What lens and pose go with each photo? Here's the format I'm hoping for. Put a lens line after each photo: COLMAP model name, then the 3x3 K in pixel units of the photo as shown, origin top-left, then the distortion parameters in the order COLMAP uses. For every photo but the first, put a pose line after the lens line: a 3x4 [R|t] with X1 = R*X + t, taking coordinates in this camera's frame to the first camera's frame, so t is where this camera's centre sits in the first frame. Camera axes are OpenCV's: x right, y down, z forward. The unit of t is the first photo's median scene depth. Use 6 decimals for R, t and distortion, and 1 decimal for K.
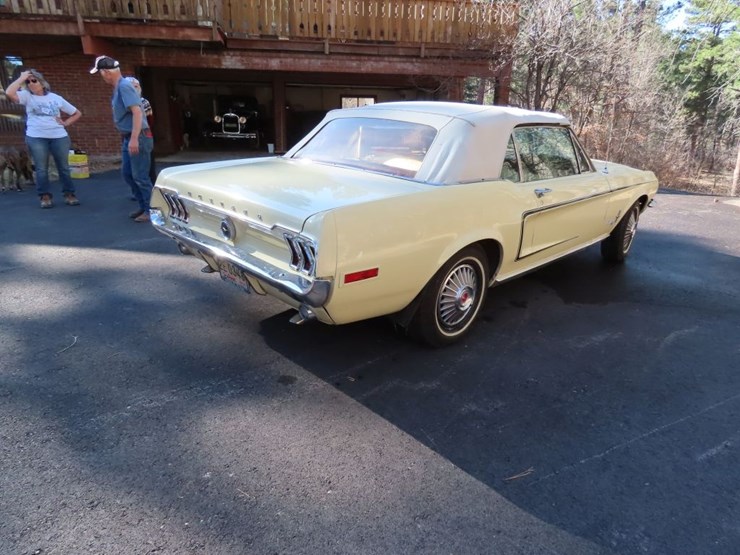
lens RADIAL K [[469.6, 0, 372.6], [0, 469.6, 279.8], [0, 0, 1]] dist [-0.008338, -0.003011]
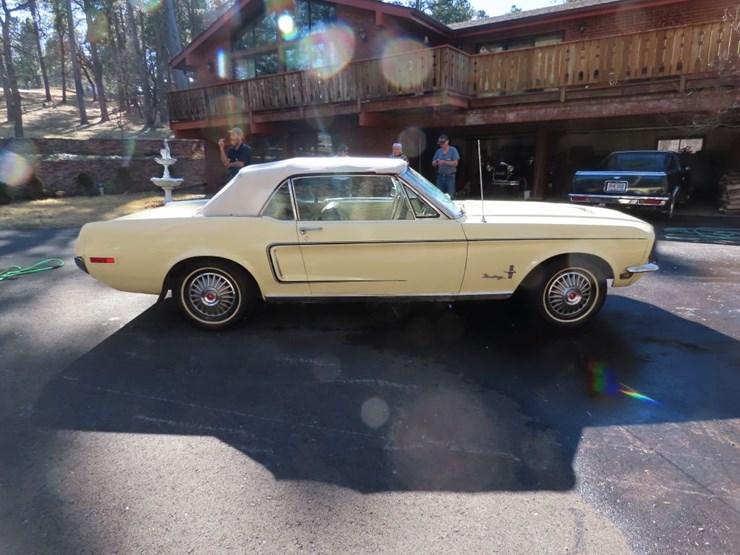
lens RADIAL K [[469.6, 0, 372.6], [0, 469.6, 279.8], [0, 0, 1]] dist [-0.008338, -0.003011]
pose [[0.713356, 0.136837, -0.687313, 0.338889], [-0.200437, 0.979620, -0.012999, -0.020725], [0.671527, 0.147036, 0.726245, 0.067490]]
